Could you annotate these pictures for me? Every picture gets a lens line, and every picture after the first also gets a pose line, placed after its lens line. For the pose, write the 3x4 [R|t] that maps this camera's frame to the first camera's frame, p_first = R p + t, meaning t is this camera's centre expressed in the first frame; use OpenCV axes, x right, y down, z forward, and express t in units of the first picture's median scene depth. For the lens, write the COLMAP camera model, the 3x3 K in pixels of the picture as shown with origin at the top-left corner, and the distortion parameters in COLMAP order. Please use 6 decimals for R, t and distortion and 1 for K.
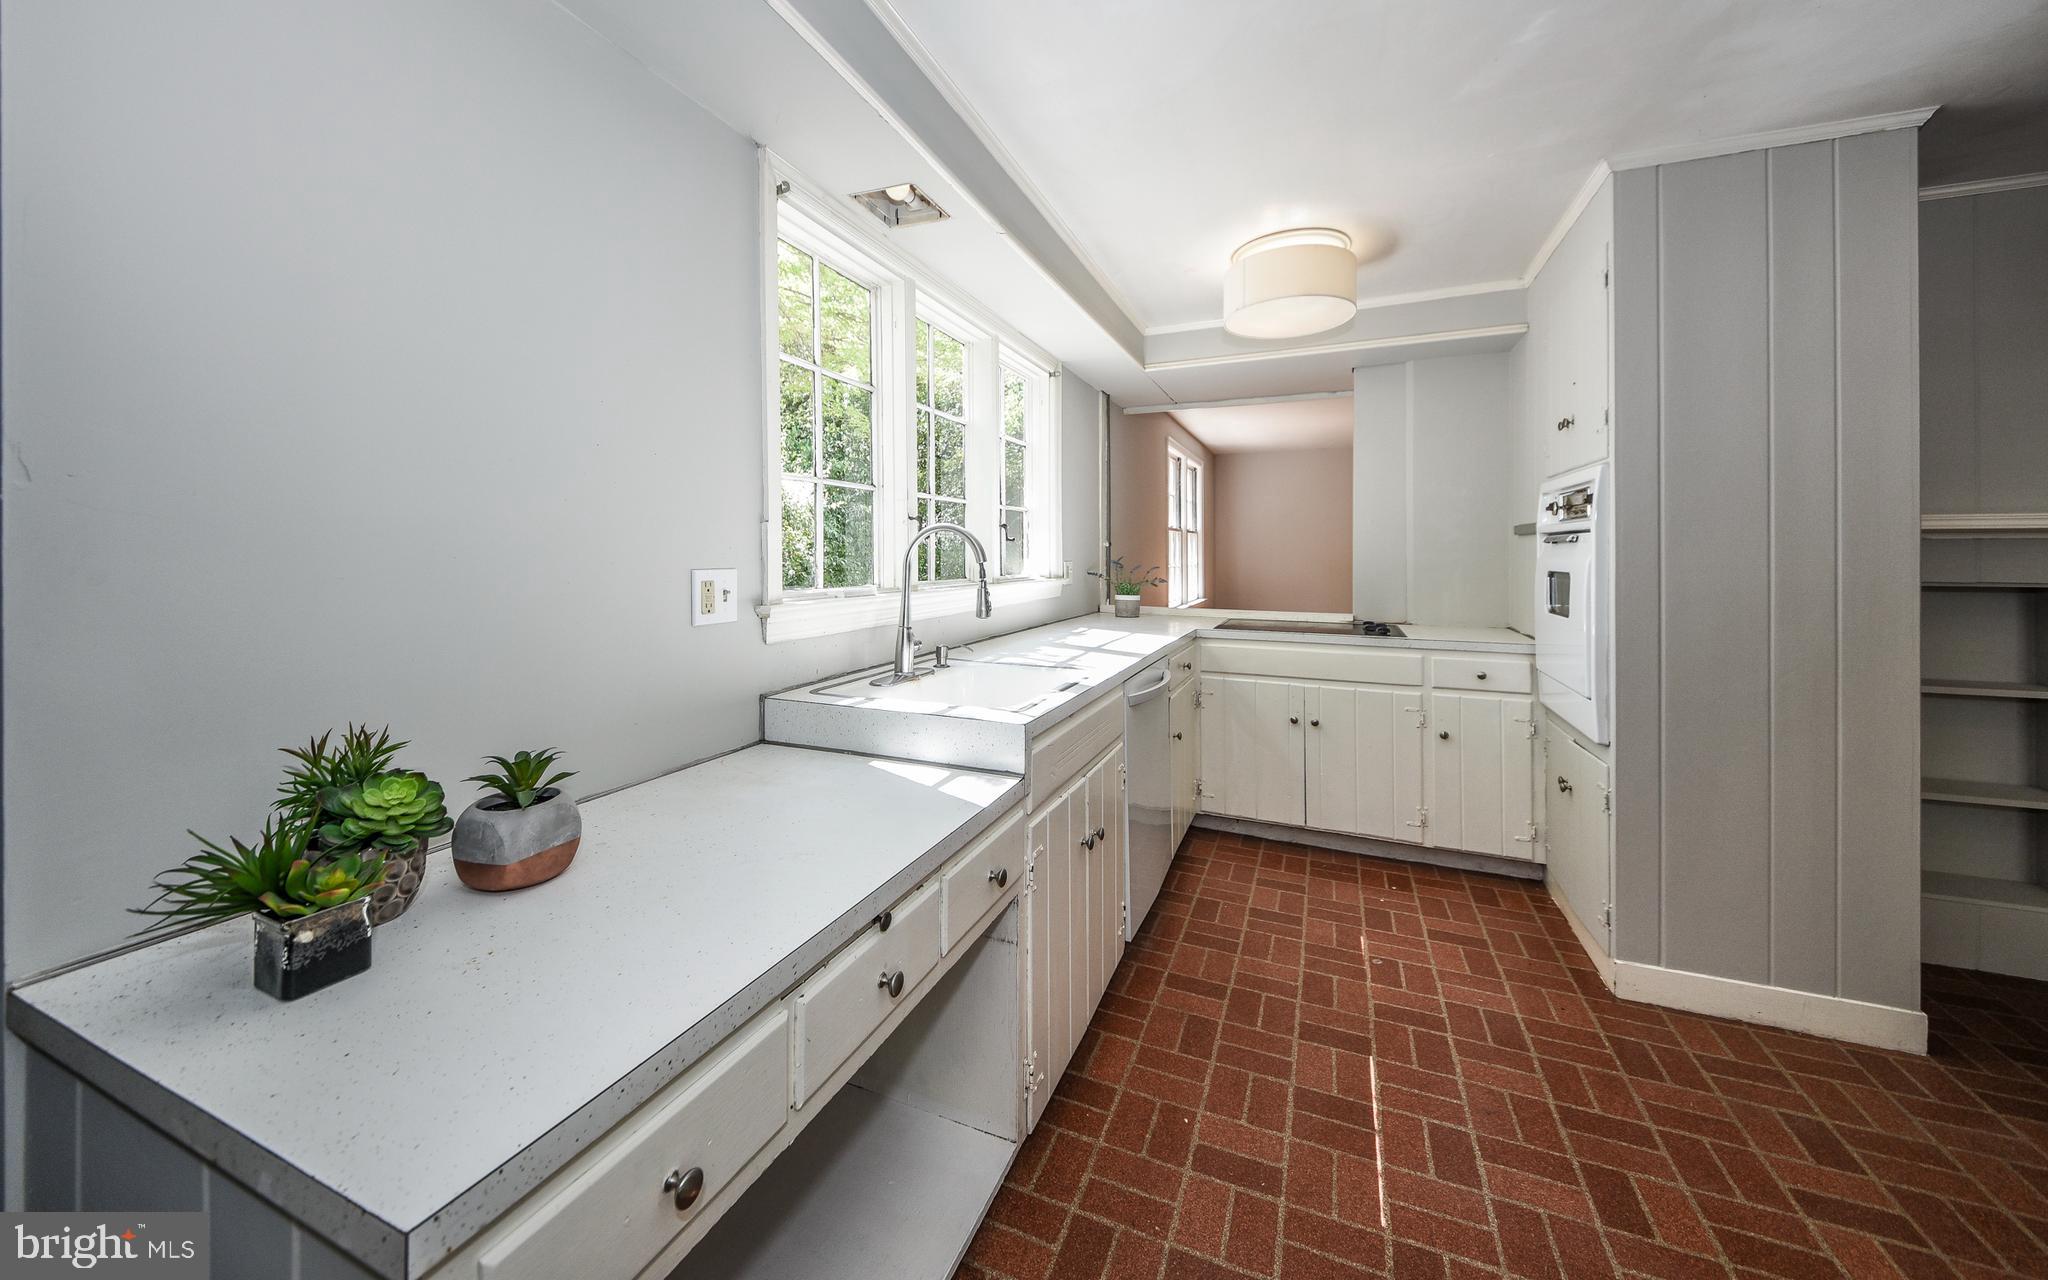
lens RADIAL K [[719.7, 0, 1029.2], [0, 719.7, 545.3], [0, 0, 1]] dist [0.049018, -0.028219]
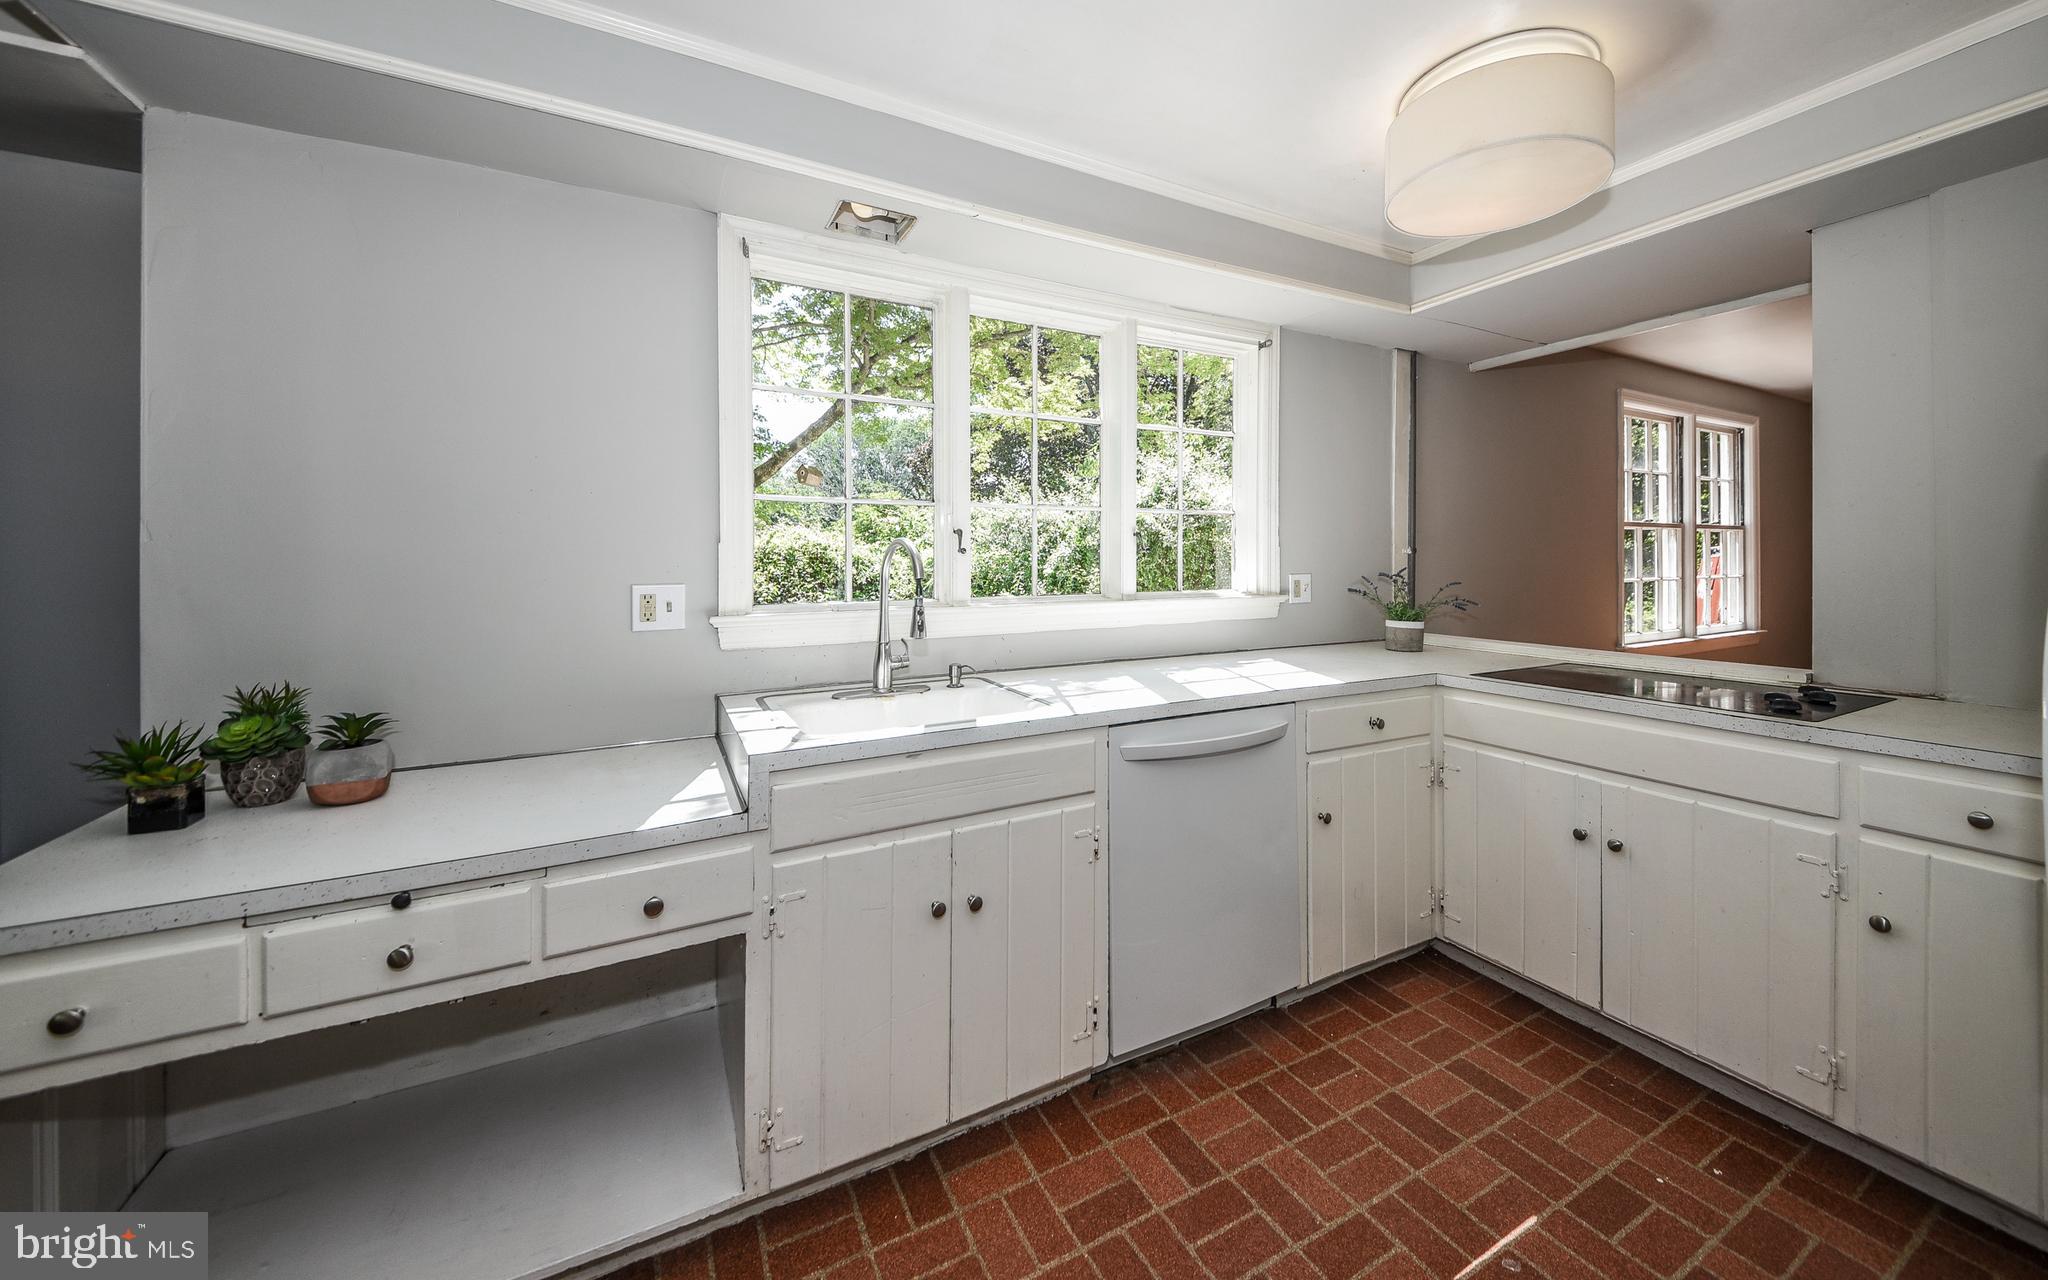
lens RADIAL K [[733.7, 0, 1055.9], [0, 733.7, 555.3], [0, 0, 1]] dist [0.021571, -0.012059]
pose [[0.779468, -0.013209, -0.626303, 0.655249], [0.014759, 0.999887, -0.002719, -0.001696], [0.626269, -0.007124, 0.779575, 0.366371]]
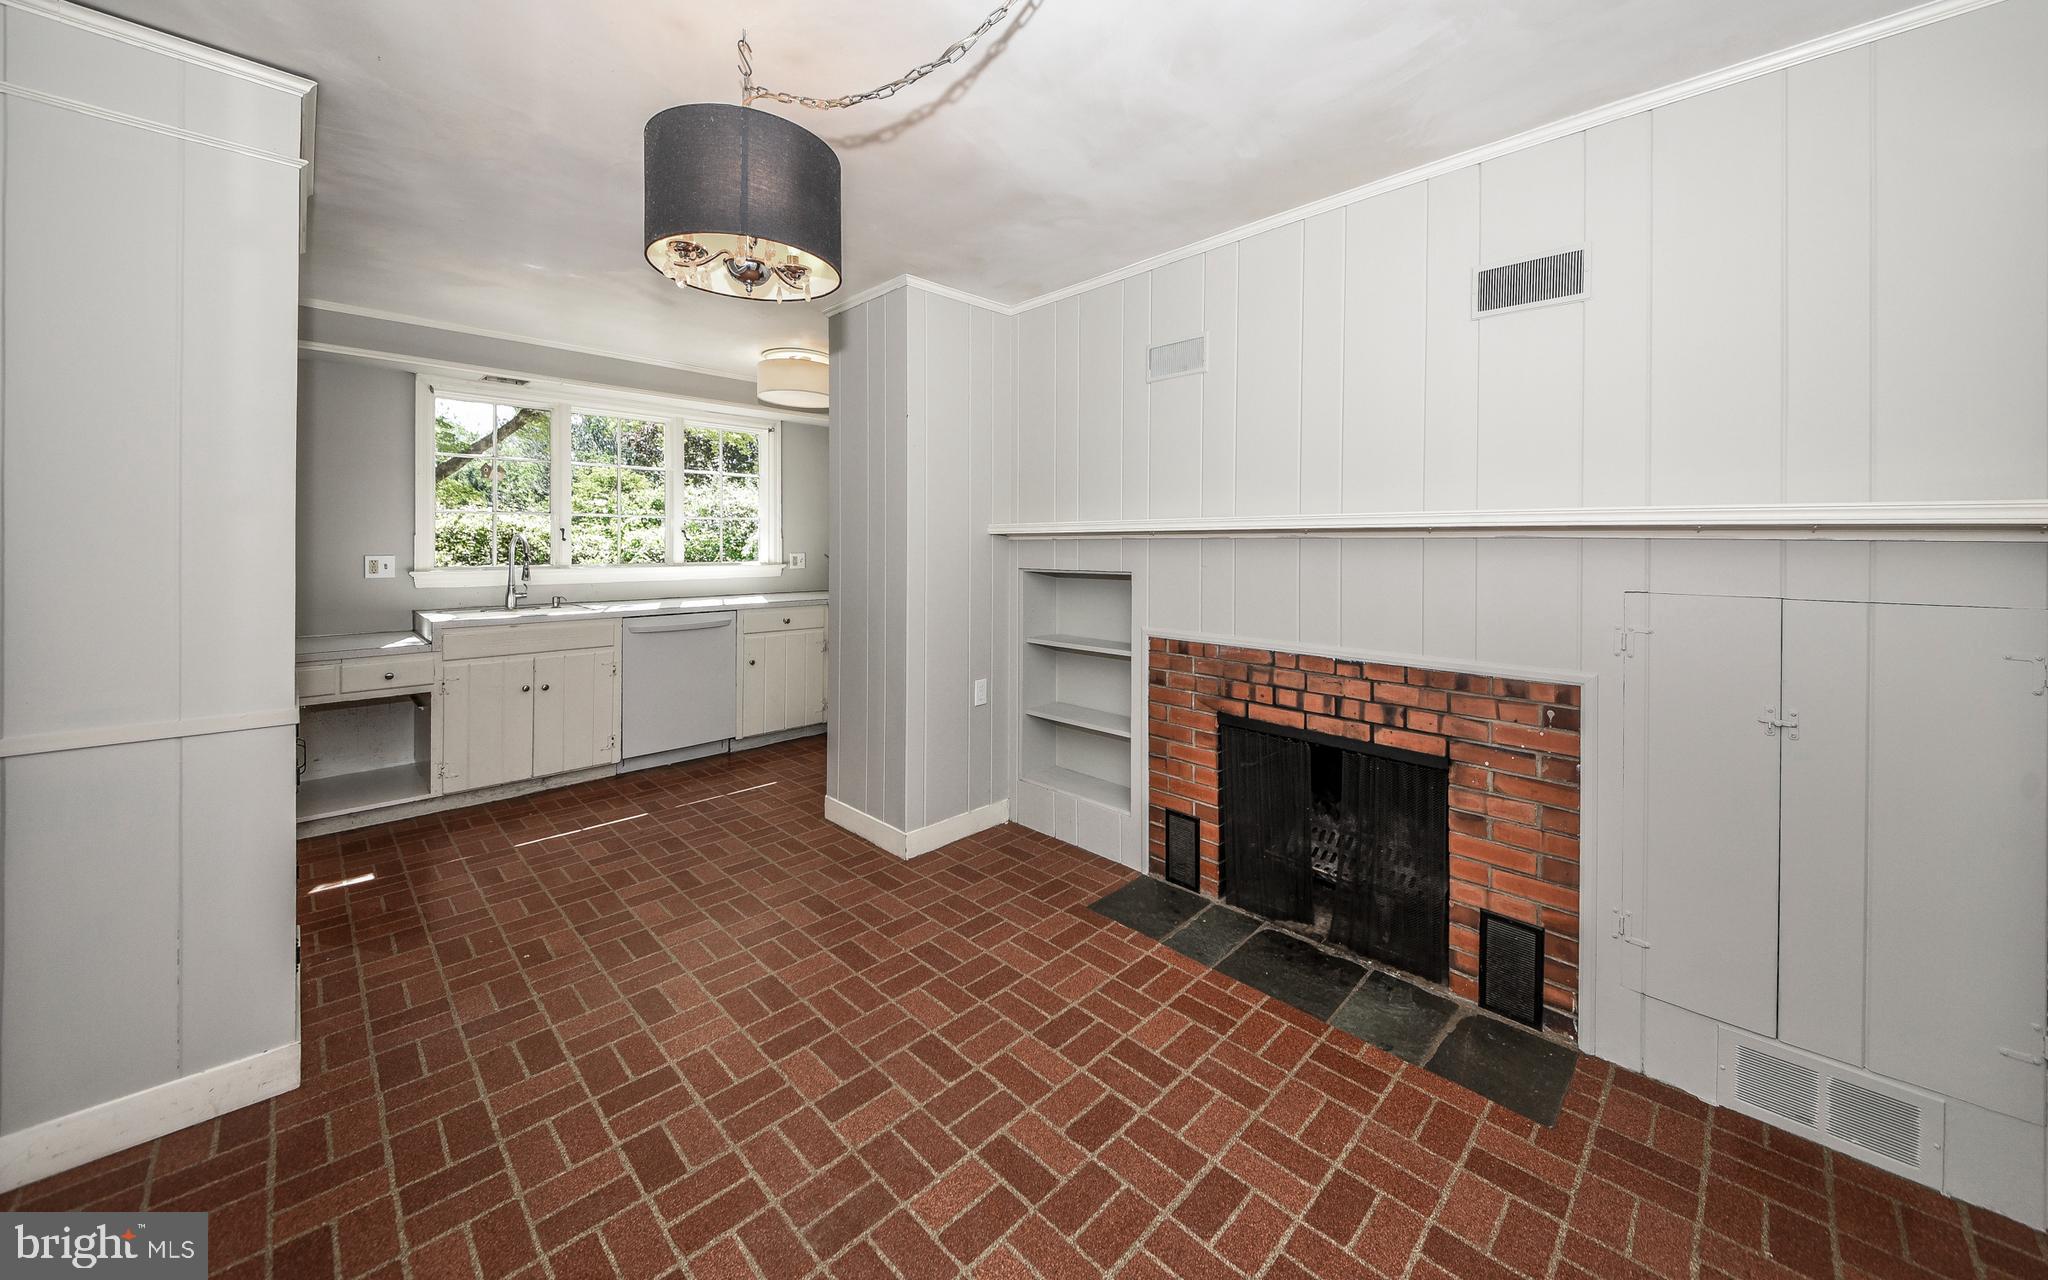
lens RADIAL K [[761.5, 0, 1023.4], [0, 761.5, 541.9], [0, 0, 1]] dist [0.070774, -0.034771]
pose [[0.910308, -0.001795, -0.413928, 2.045125], [0.004647, 0.999972, 0.005883, -0.014186], [0.413906, -0.007279, 0.910291, -0.388276]]
